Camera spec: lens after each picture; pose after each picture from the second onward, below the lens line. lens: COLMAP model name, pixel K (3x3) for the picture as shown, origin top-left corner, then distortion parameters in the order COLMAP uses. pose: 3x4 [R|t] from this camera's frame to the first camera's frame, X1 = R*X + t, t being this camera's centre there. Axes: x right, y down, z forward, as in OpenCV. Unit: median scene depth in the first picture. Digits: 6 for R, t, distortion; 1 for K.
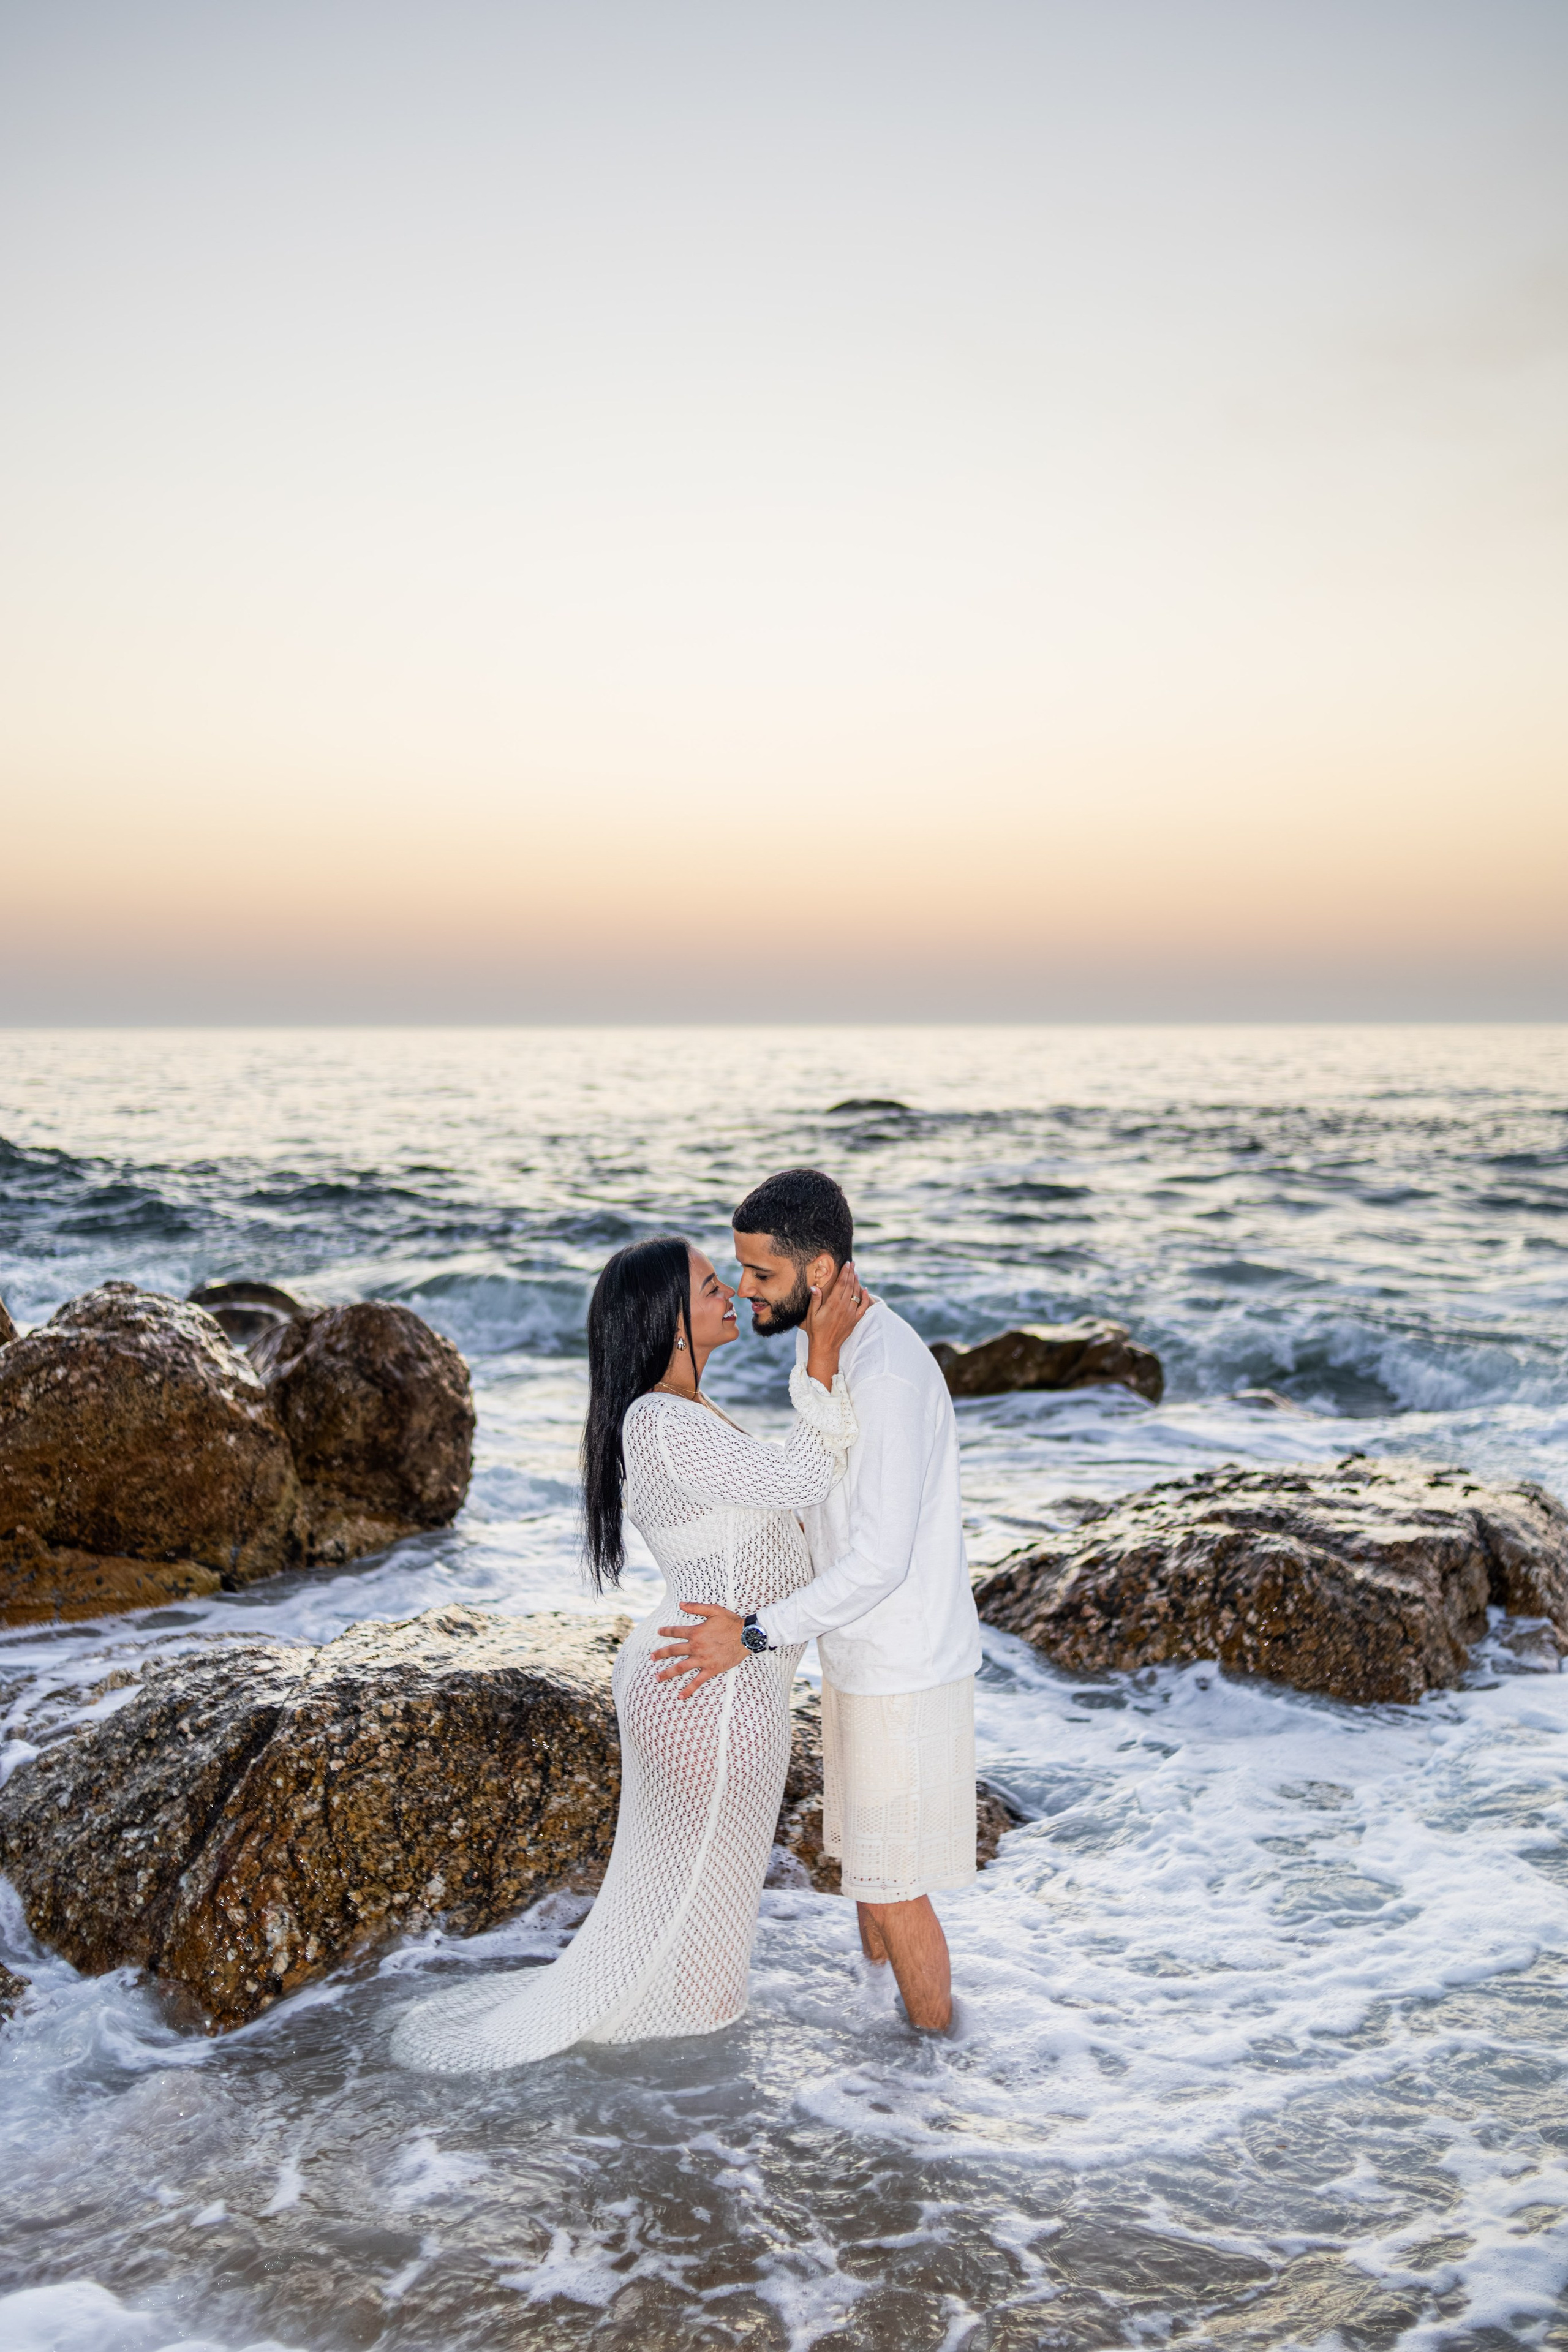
lens RADIAL K [[2334.1, 0, 784.0], [0, 2334.1, 1176.0], [0, 0, 1]] dist [-0.000765, 0.027815]
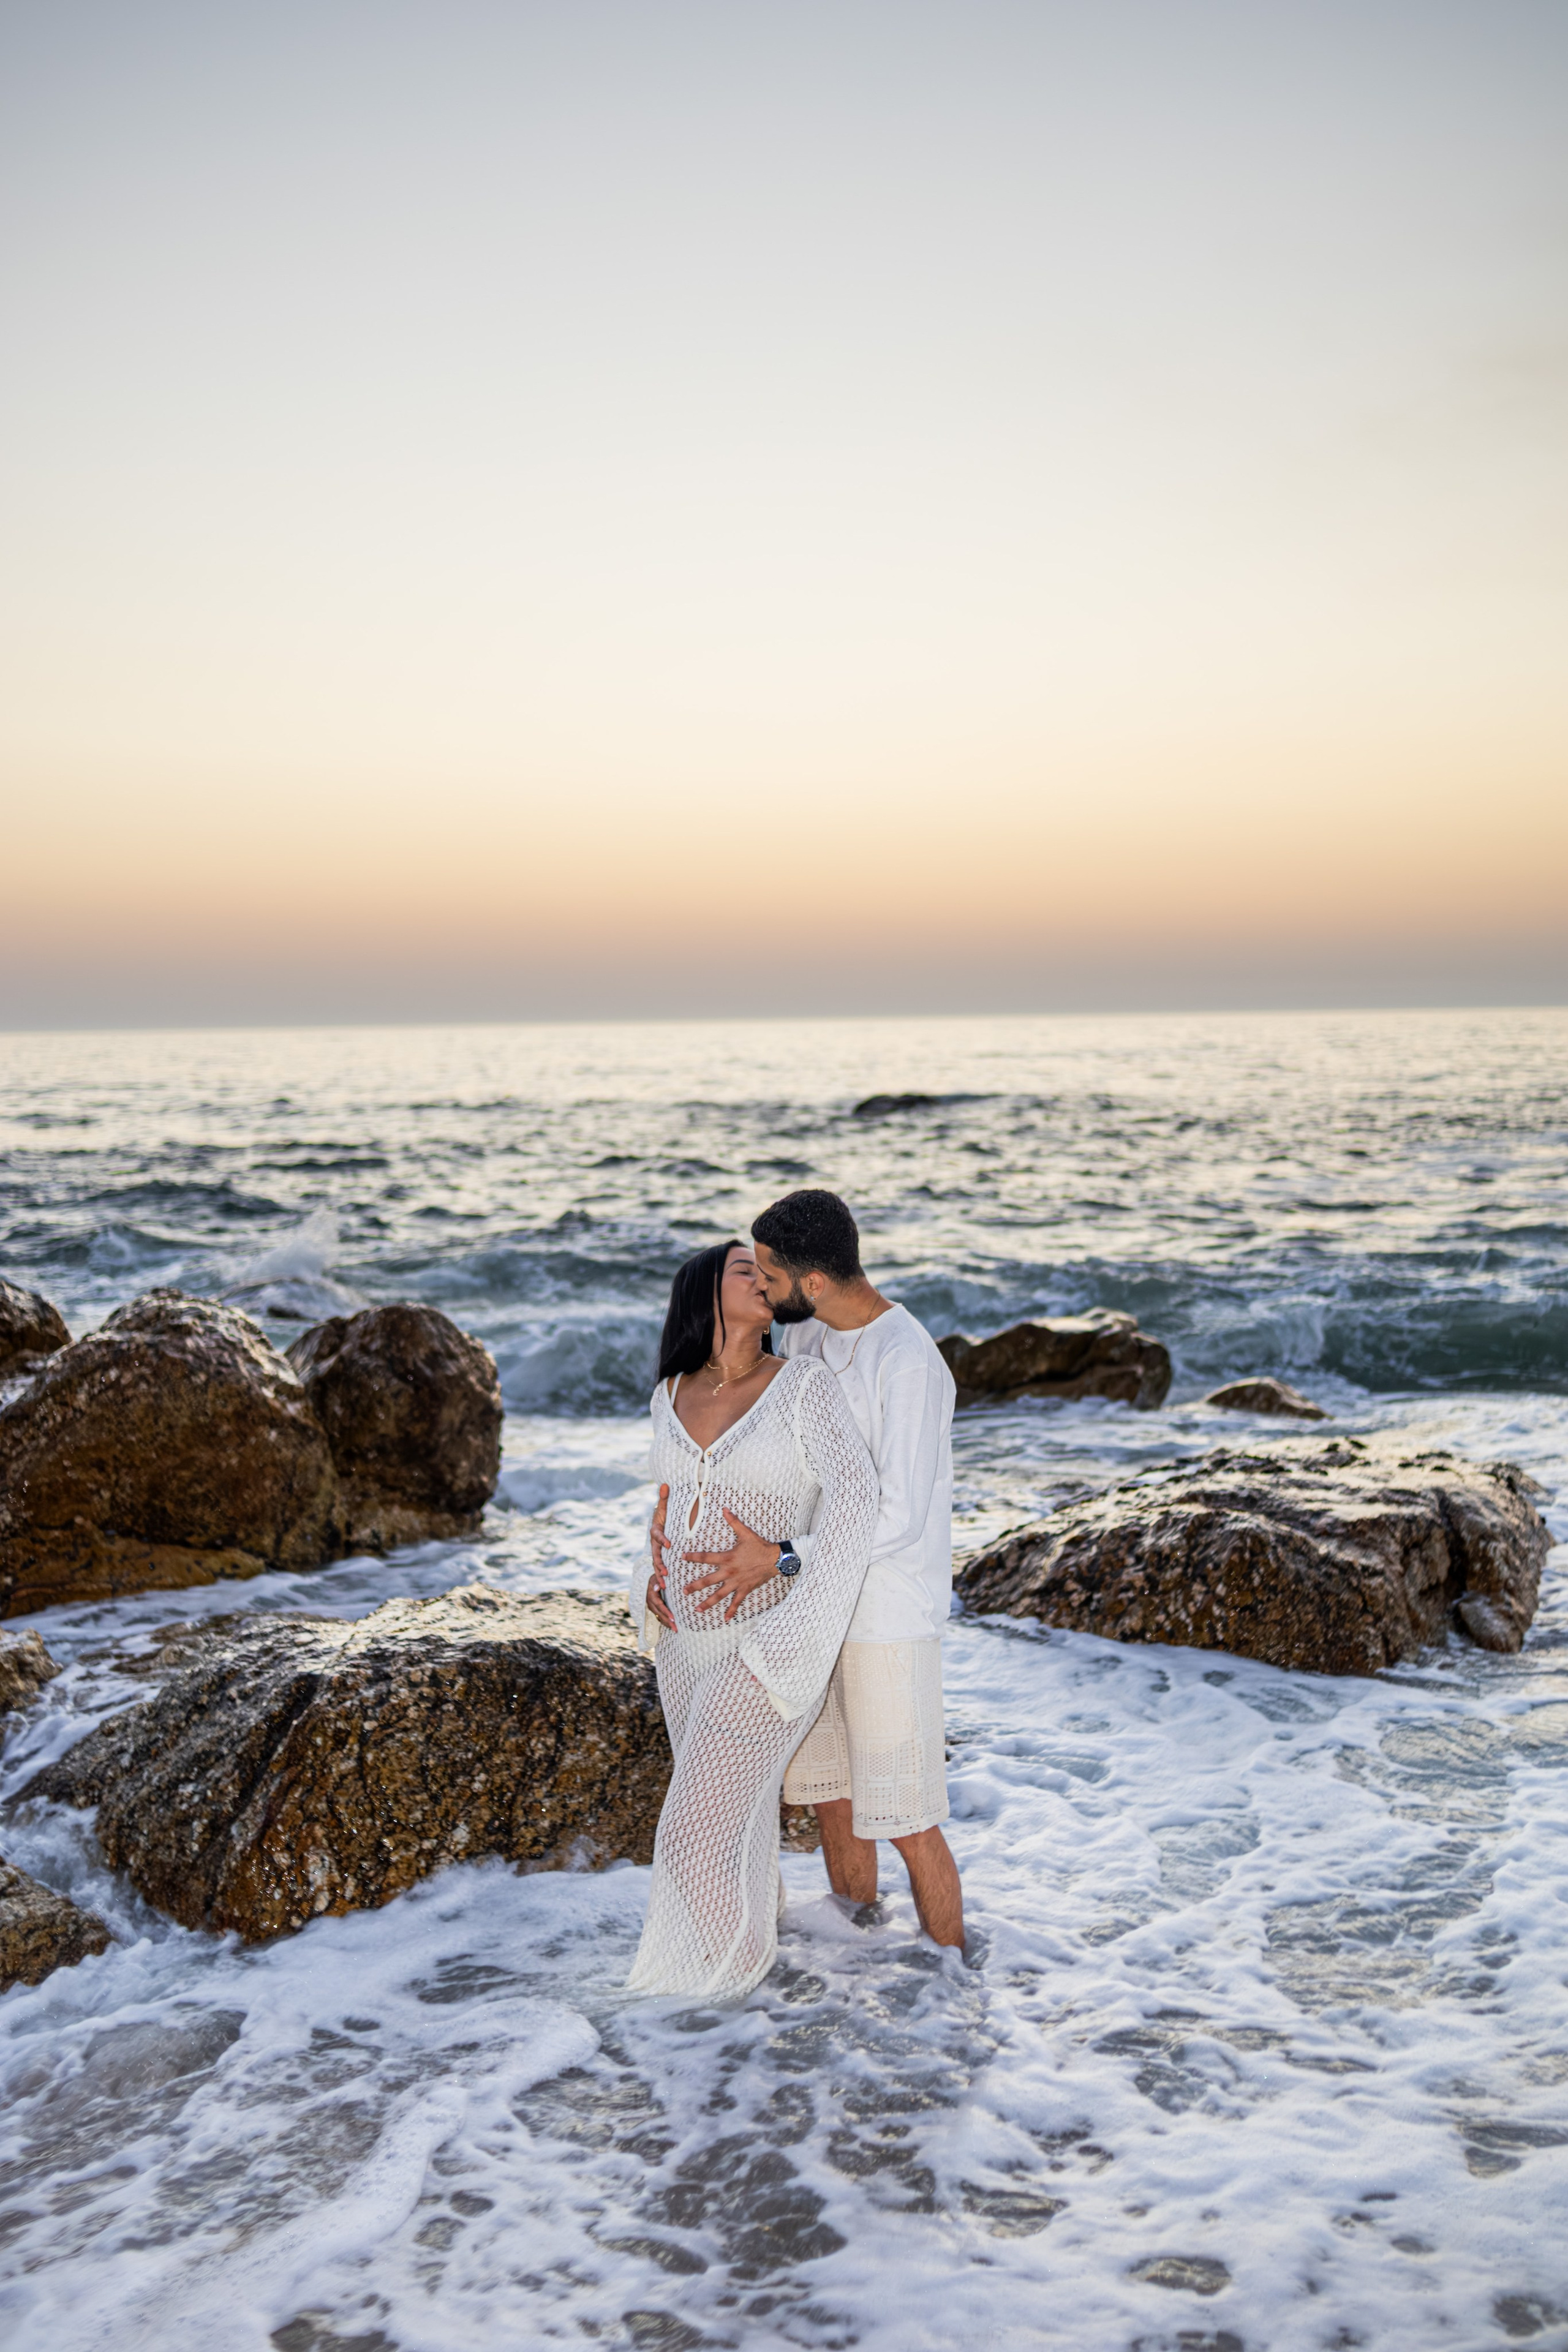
lens RADIAL K [[2338.7, 0, 784.0], [0, 2338.7, 1176.0], [0, 0, 1]] dist [0.005781, -0.009670]
pose [[0.999785, -0.012207, -0.016744, 0.024512], [0.012262, 0.999920, 0.003188, -0.009025], [0.016703, -0.003393, 0.999855, -0.098158]]
